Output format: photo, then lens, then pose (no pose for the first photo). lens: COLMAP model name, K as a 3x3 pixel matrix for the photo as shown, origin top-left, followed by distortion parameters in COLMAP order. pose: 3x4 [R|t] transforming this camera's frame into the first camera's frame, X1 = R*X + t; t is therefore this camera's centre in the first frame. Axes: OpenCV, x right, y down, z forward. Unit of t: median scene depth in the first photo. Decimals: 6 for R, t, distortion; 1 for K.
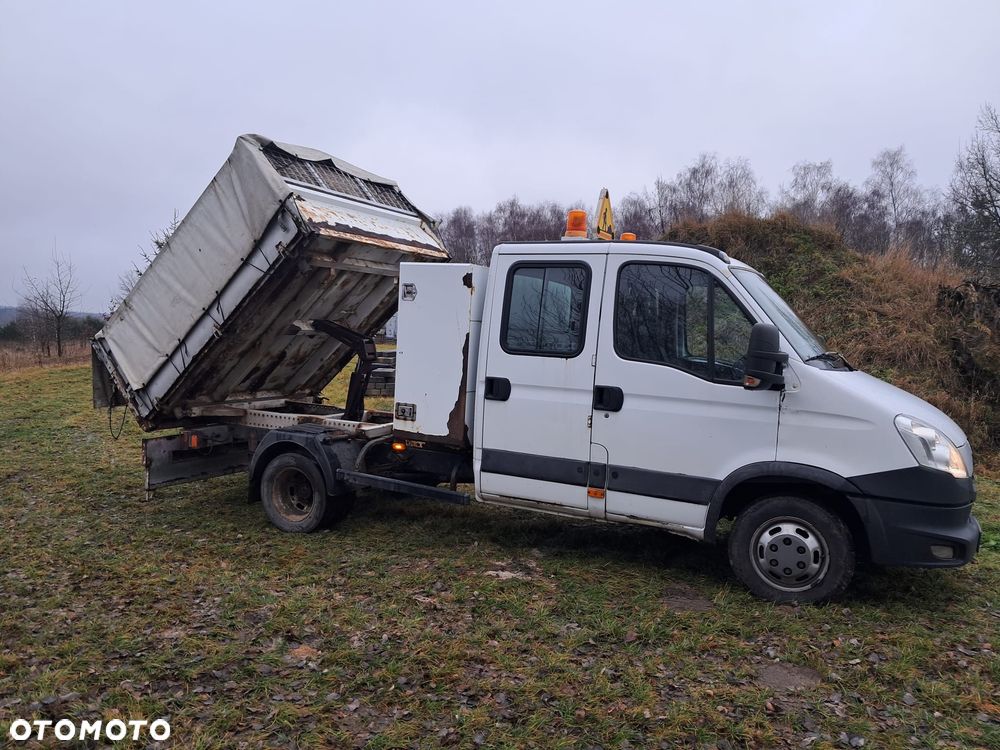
lens RADIAL K [[789.4, 0, 495.7], [0, 789.4, 377.2], [0, 0, 1]] dist [0.007852, 0.001314]
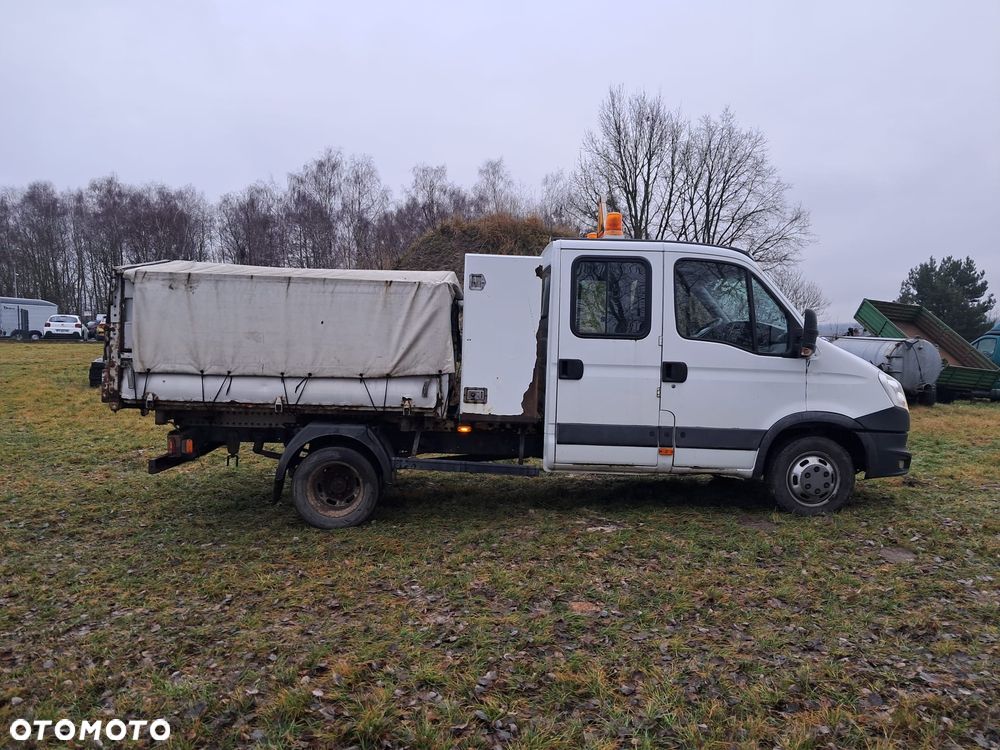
lens RADIAL K [[789.4, 0, 495.7], [0, 789.4, 377.2], [0, 0, 1]] dist [0.007852, 0.001314]
pose [[0.873061, -0.046372, 0.485402, -0.676498], [0.041205, 0.998923, 0.021318, -0.002331], [-0.485868, 0.001389, 0.874031, 0.070132]]
